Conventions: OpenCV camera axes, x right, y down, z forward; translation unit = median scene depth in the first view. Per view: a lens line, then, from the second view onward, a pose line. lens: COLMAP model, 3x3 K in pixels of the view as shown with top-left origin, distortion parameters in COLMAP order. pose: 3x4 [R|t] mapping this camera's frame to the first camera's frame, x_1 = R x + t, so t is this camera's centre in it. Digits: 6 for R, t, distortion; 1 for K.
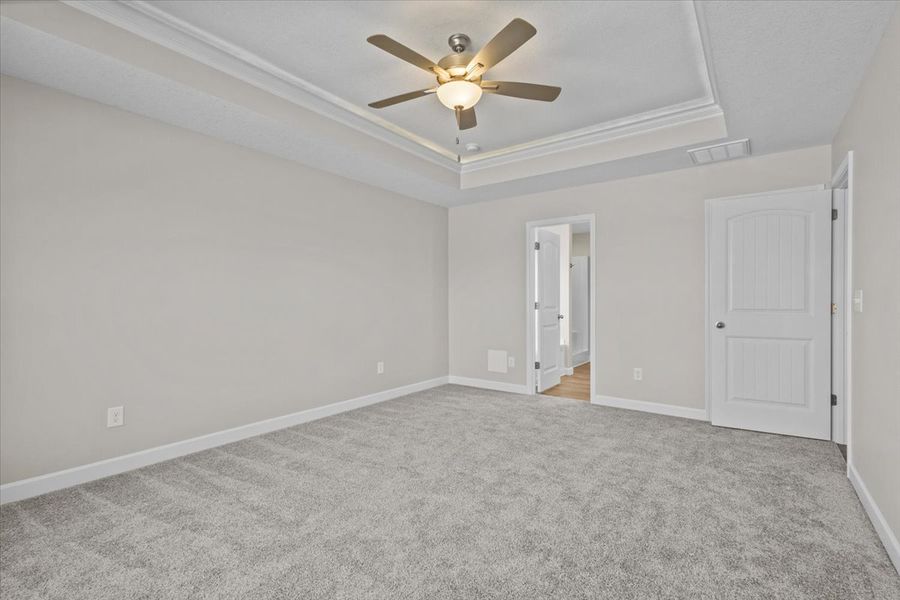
lens RADIAL K [[413.5, 0, 449.4], [0, 413.5, 301.8], [0, 0, 1]] dist [0.016732, -0.000074]
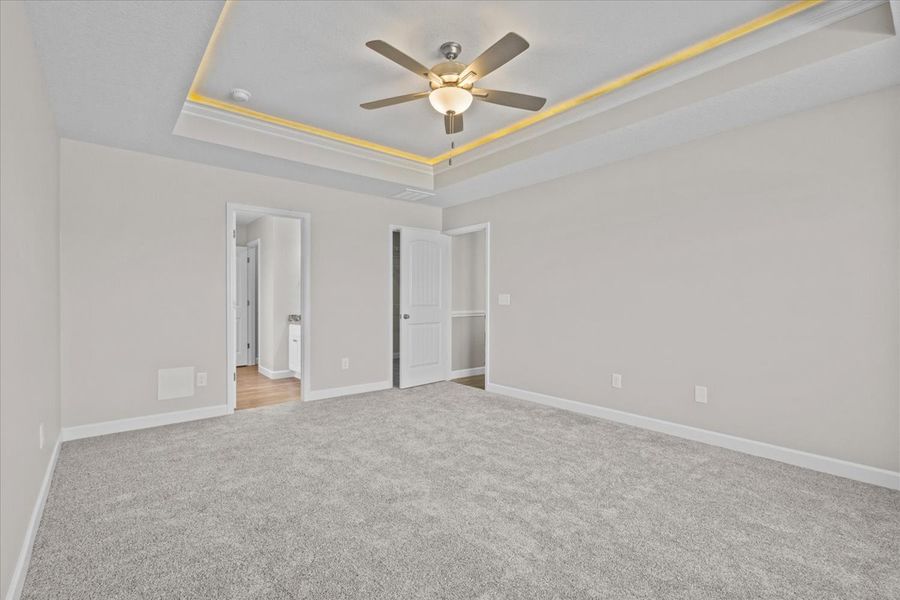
lens RADIAL K [[413.5, 0, 449.4], [0, 413.5, 301.8], [0, 0, 1]] dist [0.016732, -0.000074]
pose [[0.237239, -0.007990, 0.971418, -0.715435], [-0.000952, 0.999964, 0.008457, -0.005790], [-0.971451, -0.002931, 0.237223, 0.549243]]
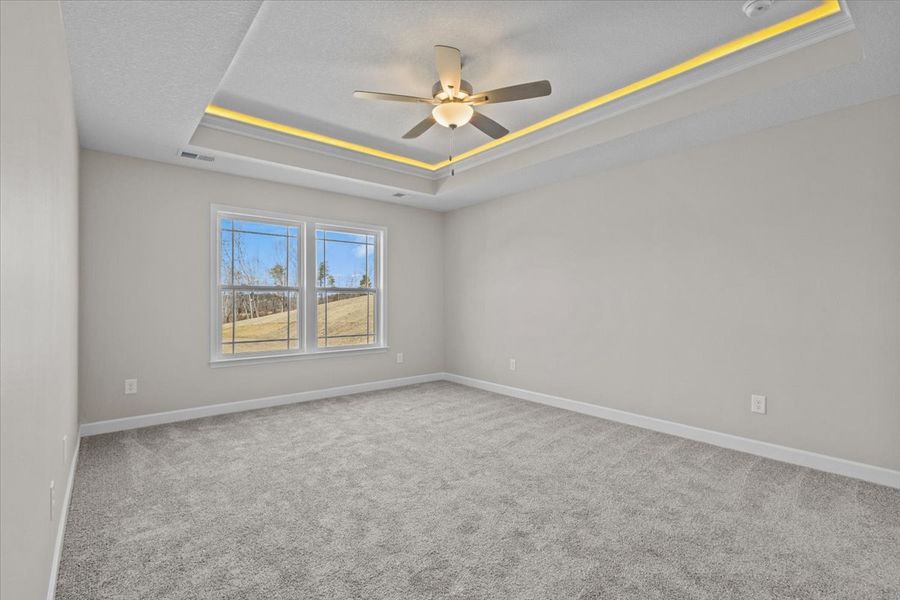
lens RADIAL K [[413.5, 0, 449.4], [0, 413.5, 301.8], [0, 0, 1]] dist [0.016732, -0.000074]
pose [[-0.240651, 0.015401, -0.970490, 0.796100], [0.010498, 0.999857, 0.013264, -0.019732], [0.970555, -0.006996, -0.240778, 0.920026]]
